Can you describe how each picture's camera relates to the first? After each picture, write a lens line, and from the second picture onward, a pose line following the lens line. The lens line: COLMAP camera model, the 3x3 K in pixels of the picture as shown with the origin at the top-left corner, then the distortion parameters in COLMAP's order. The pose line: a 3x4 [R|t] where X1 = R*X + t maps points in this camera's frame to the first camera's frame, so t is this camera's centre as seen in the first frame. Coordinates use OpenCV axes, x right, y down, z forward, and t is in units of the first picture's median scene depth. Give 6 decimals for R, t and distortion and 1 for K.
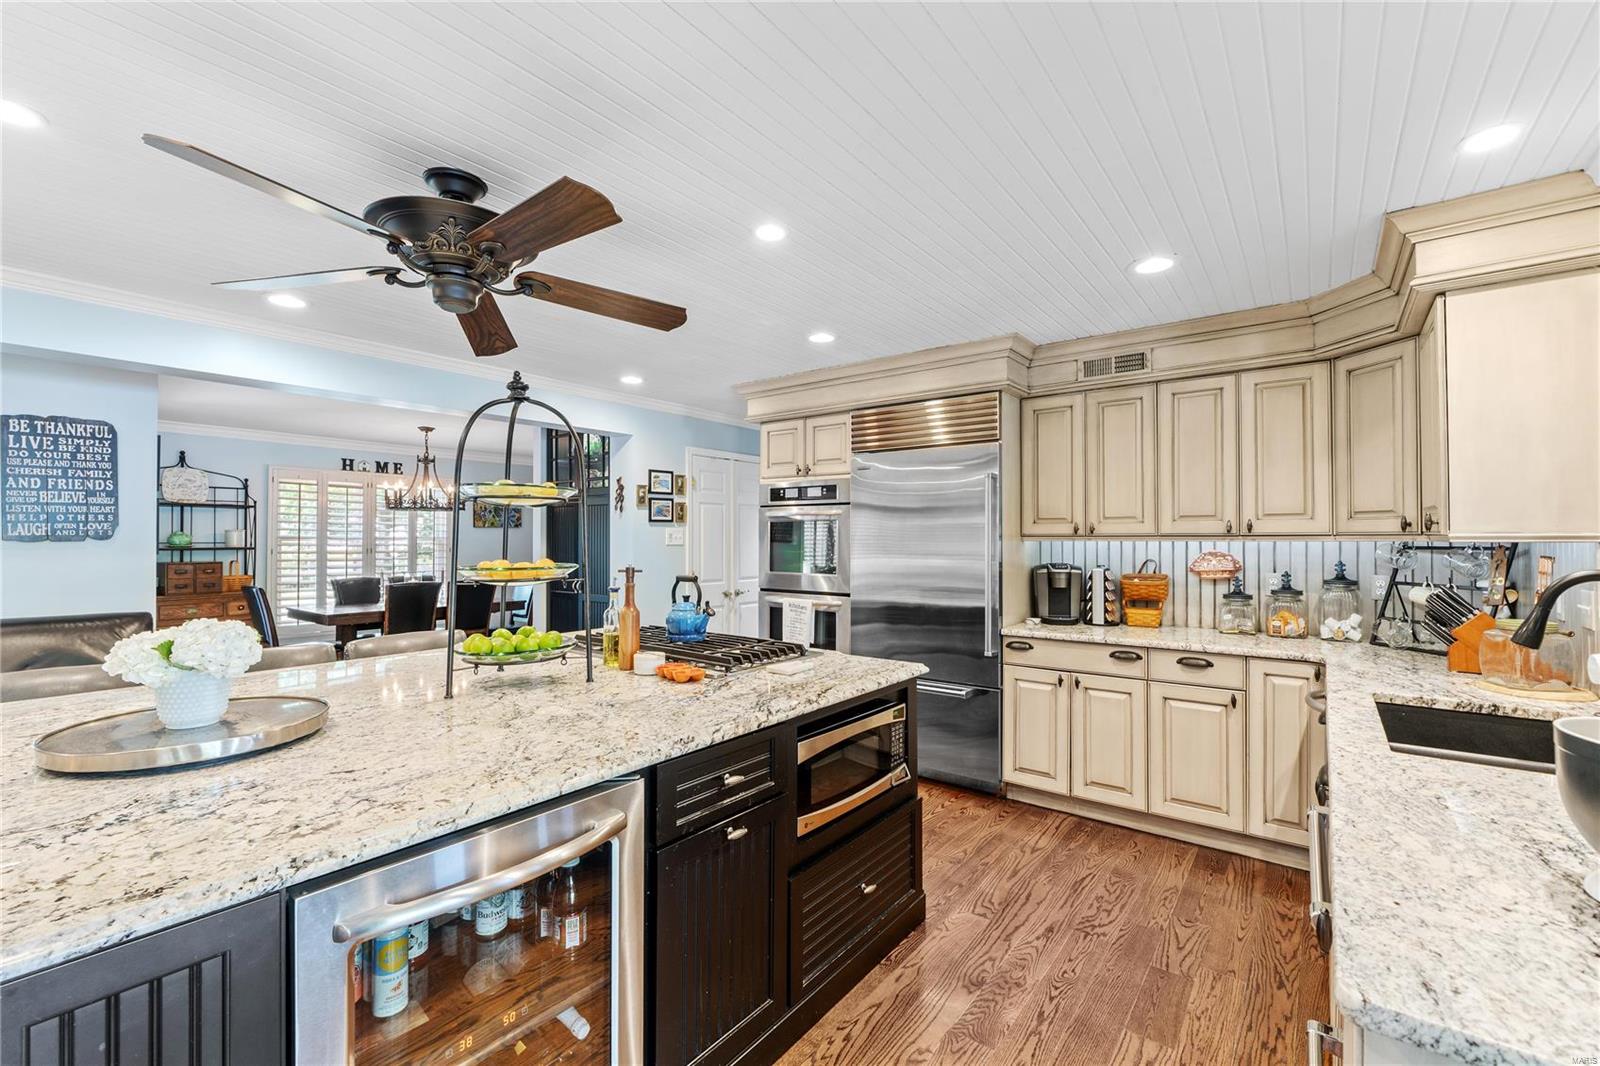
lens RADIAL K [[672.5, 0, 799.3], [0, 672.5, 531.5], [0, 0, 1]] dist [-0.007718, -0.000174]
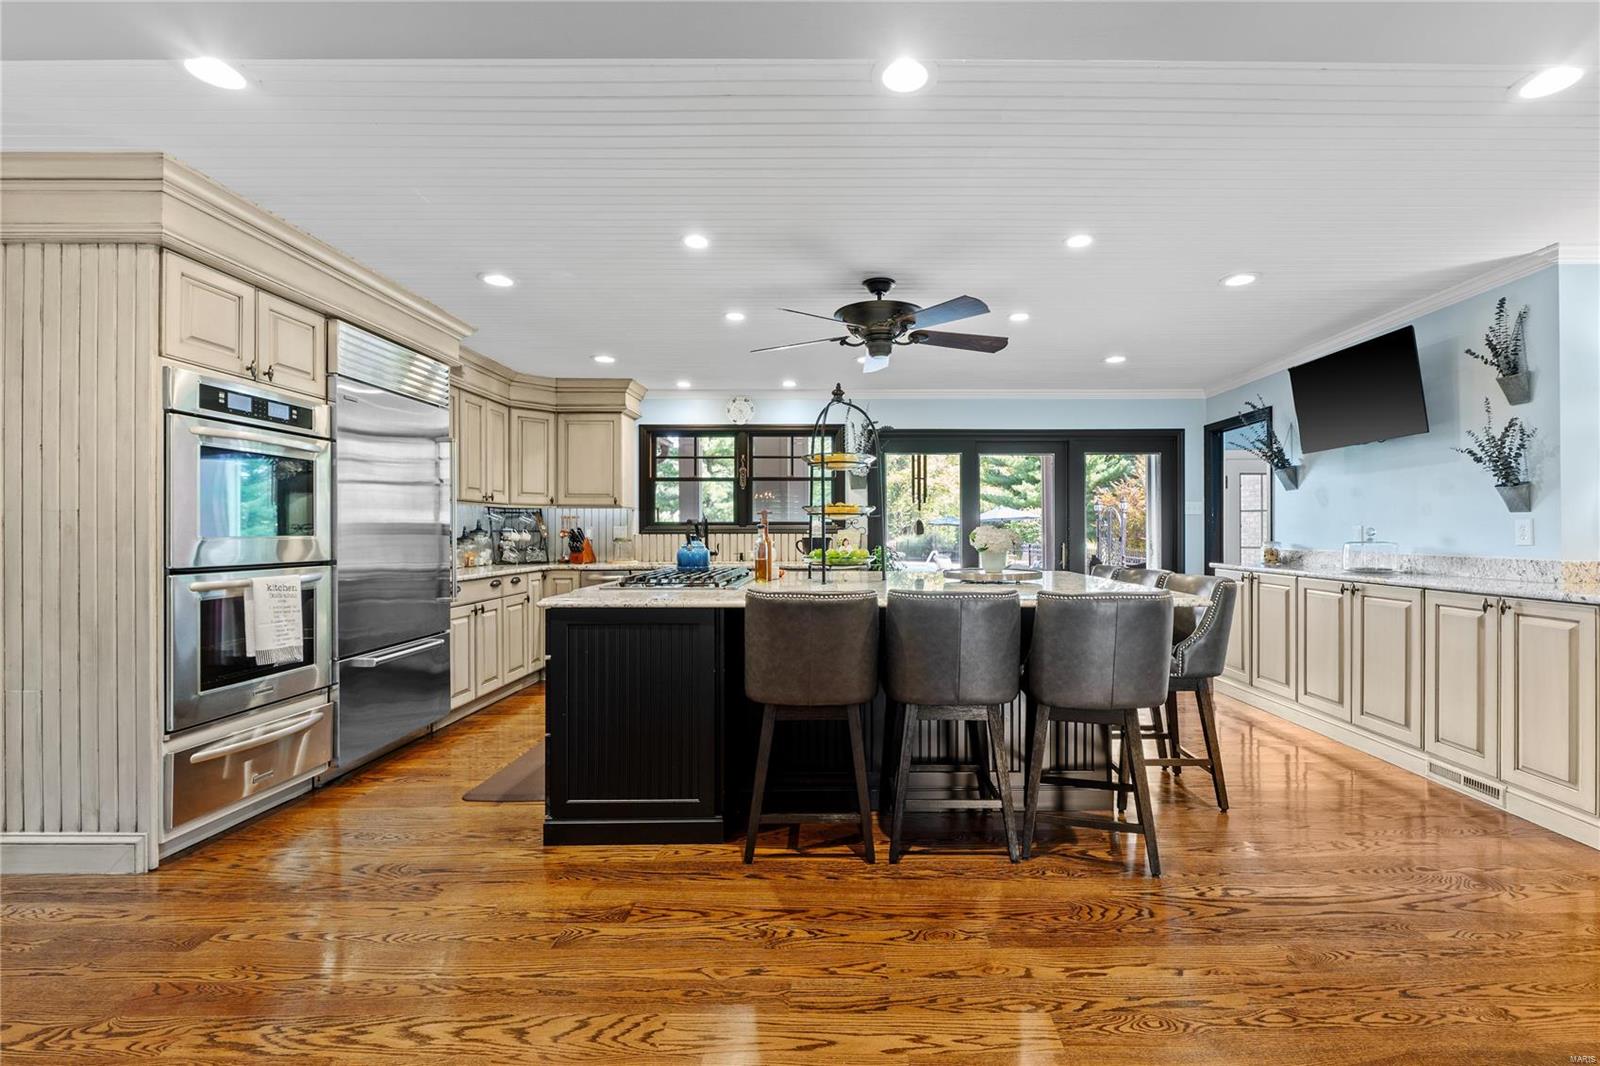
lens RADIAL K [[691.3, 0, 851.4], [0, 691.3, 531.0], [0, 0, 1]] dist [-0.012590, 0.000070]
pose [[-0.621332, 0.001875, 0.783545, -0.993949], [-0.006302, 0.999953, -0.007390, 0.069270], [-0.783522, -0.009530, -0.621291, 1.149137]]
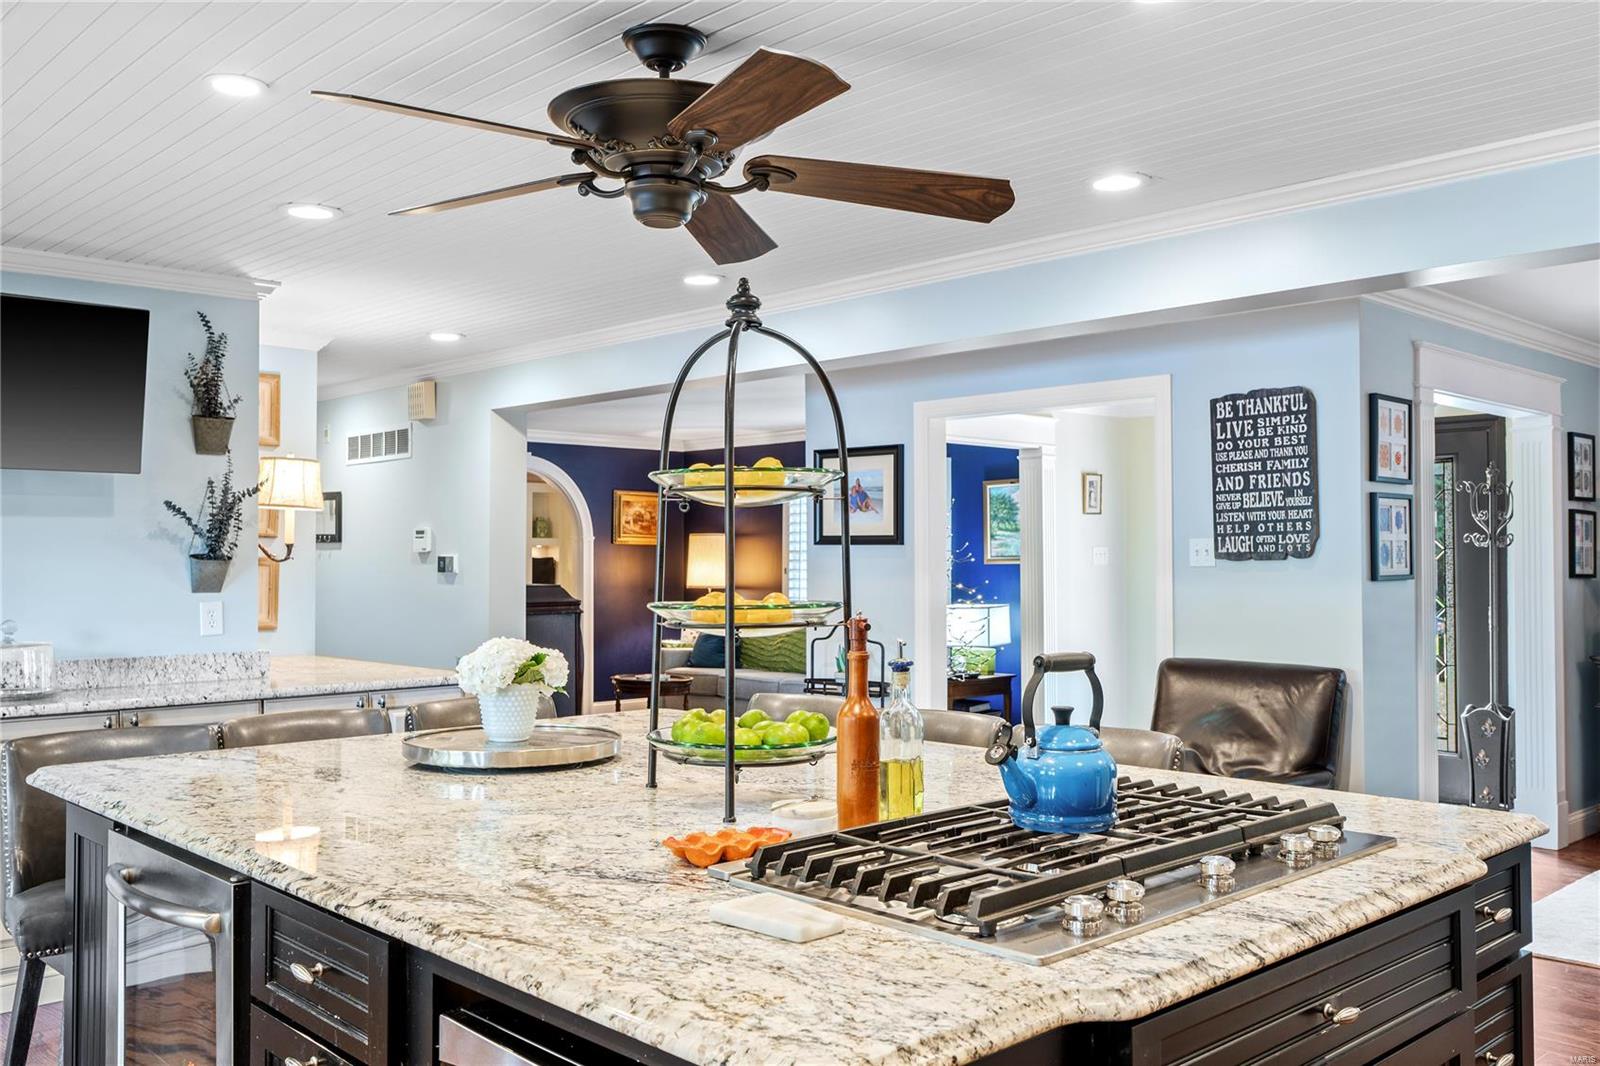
lens RADIAL K [[1400.1, 0, 800.0], [0, 1400.1, 533.0], [0, 0, 1]] dist [0.034632, -0.001293]
pose [[-0.150053, -0.017387, -0.988525, 0.486099], [0.014008, 0.999708, -0.019710, 0.008185], [0.988579, -0.016805, -0.149766, 0.721806]]
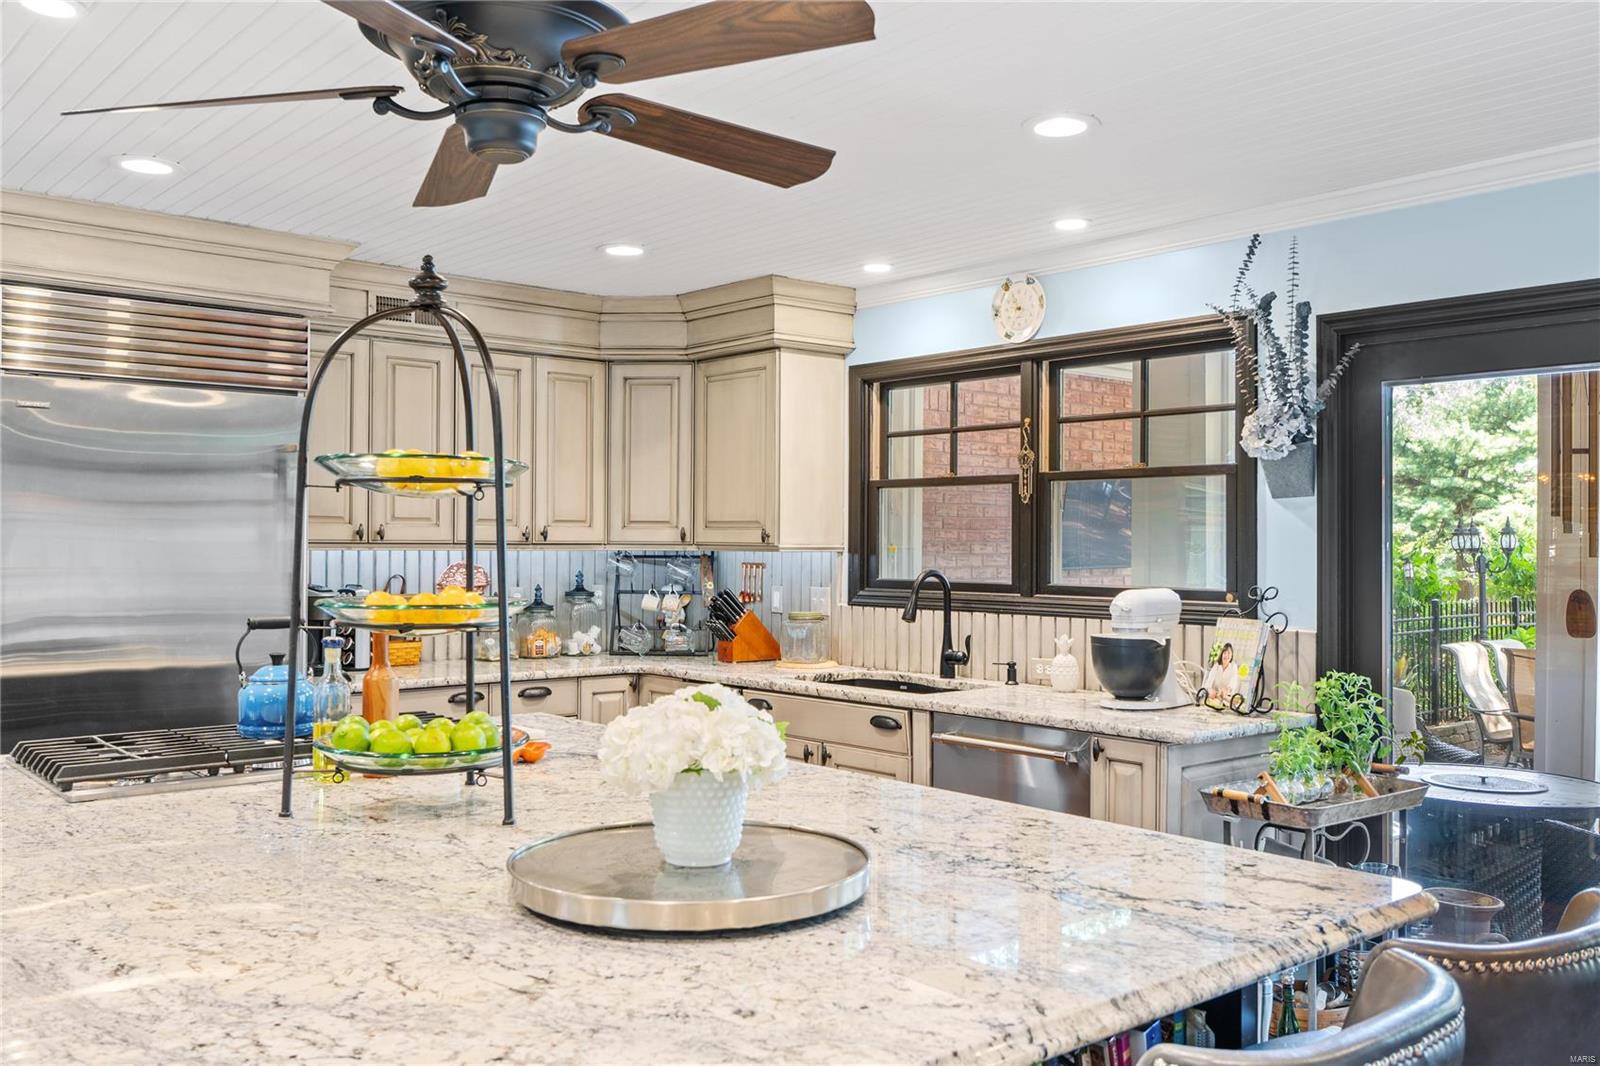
lens RADIAL K [[1363.3, 0, 800.0], [0, 1363.3, 533.0], [0, 0, 1]] dist [-0.004875, -0.001846]
pose [[0.201132, 0.009595, 0.979517, -0.862386], [-0.015888, 0.999852, -0.006532, -0.001739], [-0.979435, -0.014249, 0.201255, 0.264545]]
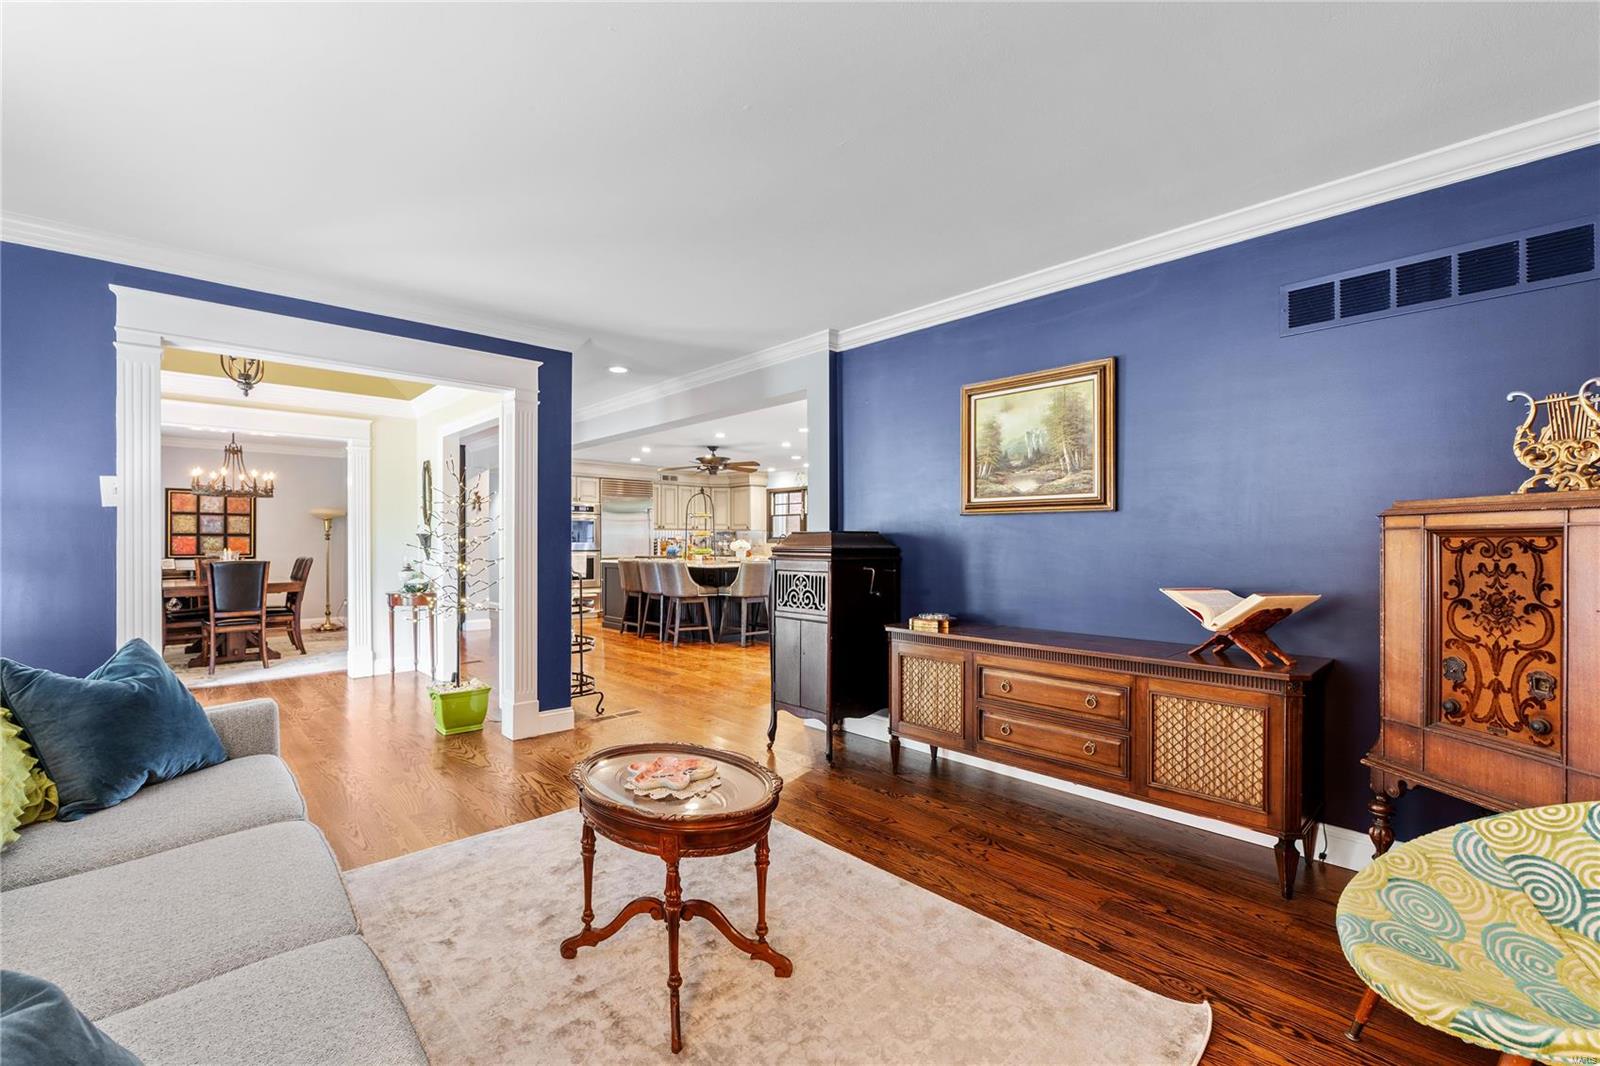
lens RADIAL K [[684.6, 0, 804.3], [0, 684.6, 541.4], [0, 0, 1]] dist [-0.001330, -0.000109]
pose [[0.144162, 0.000200, 0.989554, -2.679052], [-0.011272, 0.999935, 0.001440, 0.053273], [-0.989490, -0.011361, 0.144155, -0.155252]]
